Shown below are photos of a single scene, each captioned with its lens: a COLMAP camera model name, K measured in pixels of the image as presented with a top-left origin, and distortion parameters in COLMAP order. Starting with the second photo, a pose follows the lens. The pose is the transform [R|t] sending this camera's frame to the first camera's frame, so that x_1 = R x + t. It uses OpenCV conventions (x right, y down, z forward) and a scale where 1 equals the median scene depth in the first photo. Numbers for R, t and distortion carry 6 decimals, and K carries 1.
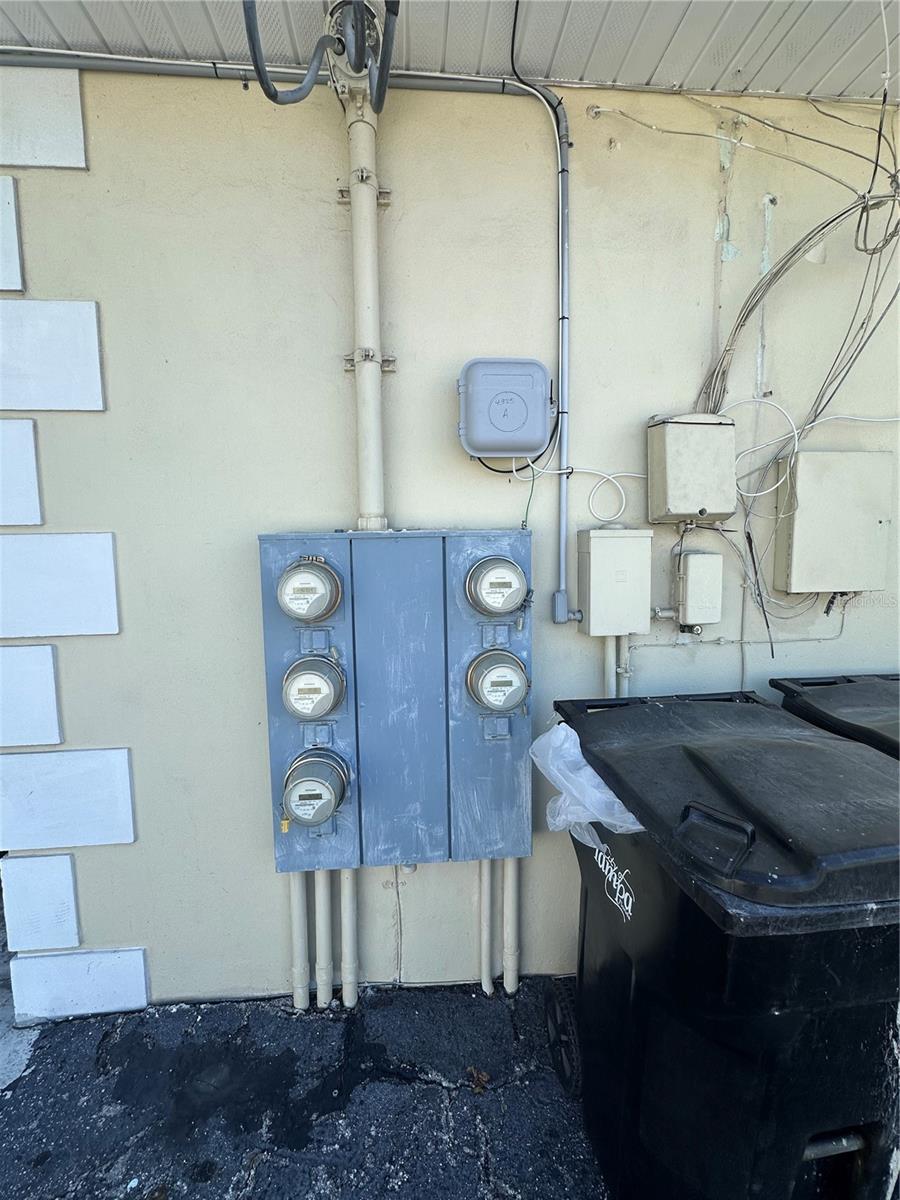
lens RADIAL K [[526.0, 0, 451.5], [0, 526.0, 598.4], [0, 0, 1]] dist [-0.003667, 0.000562]
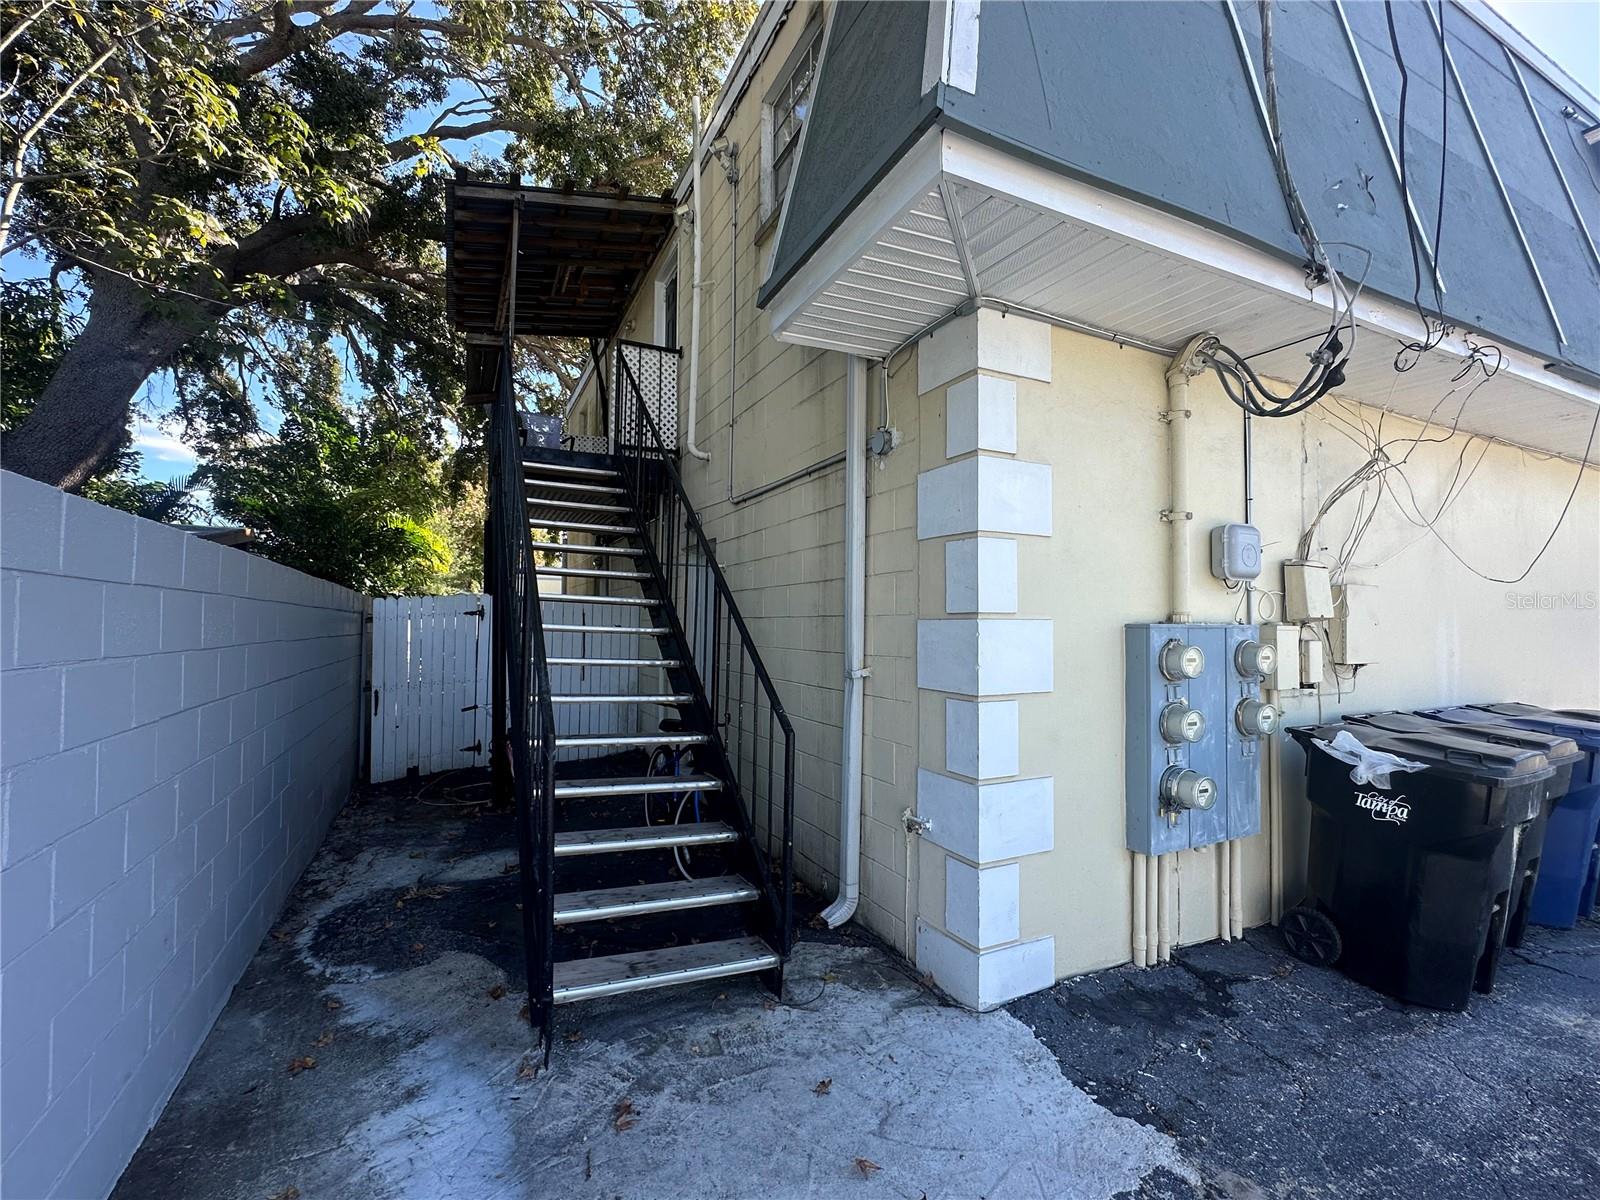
lens RADIAL K [[701.3, 0, 797.0], [0, 701.3, 604.3], [0, 0, 1]] dist [-0.003667, 0.000562]
pose [[0.931123, 0.033901, 0.363126, -1.932743], [0.011518, 0.992440, -0.122188, 0.056194], [-0.364523, 0.117955, 0.923693, -0.500410]]
